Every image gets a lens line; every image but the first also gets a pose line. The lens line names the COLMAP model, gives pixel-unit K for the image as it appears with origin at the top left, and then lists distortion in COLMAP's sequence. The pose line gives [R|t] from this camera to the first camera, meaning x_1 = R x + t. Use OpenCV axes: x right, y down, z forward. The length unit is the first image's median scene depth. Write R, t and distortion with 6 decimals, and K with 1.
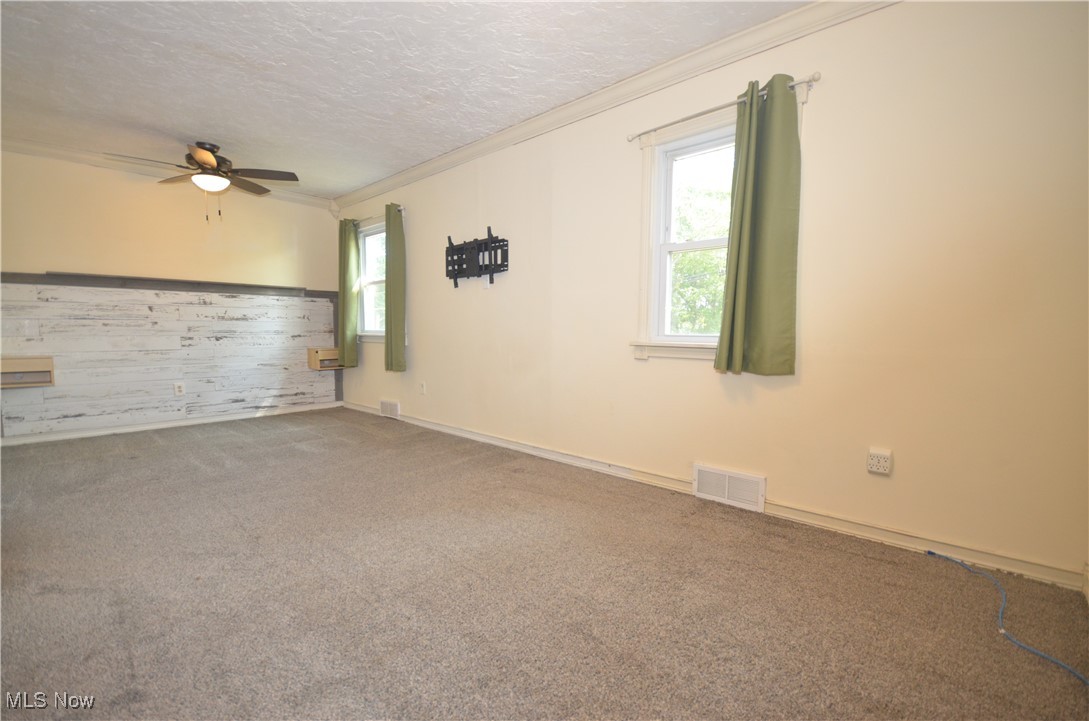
lens RADIAL K [[474.0, 0, 543.6], [0, 474.0, 357.6], [0, 0, 1]] dist [0.005352, -0.008023]
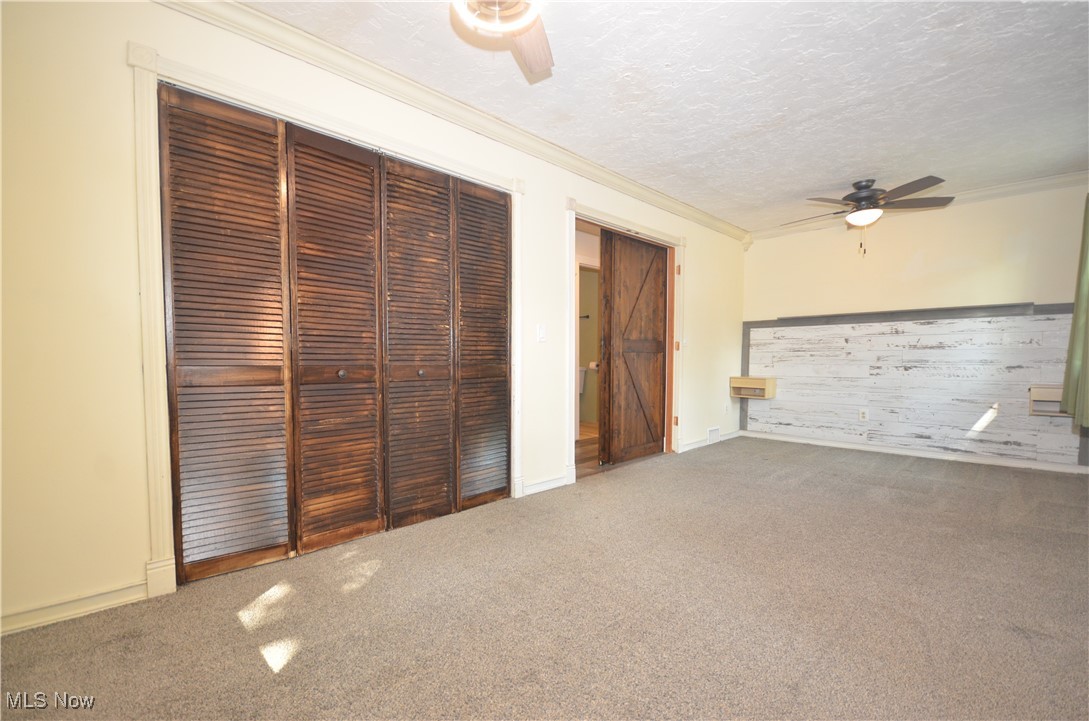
lens RADIAL K [[474.0, 0, 543.5], [0, 474.0, 362.6], [0, 0, 1]] dist [0.005352, -0.008023]
pose [[-0.054831, 0.006397, -0.998475, 0.317991], [-0.054013, 0.998496, 0.009363, -0.021374], [0.997034, 0.054444, -0.054403, 0.323717]]
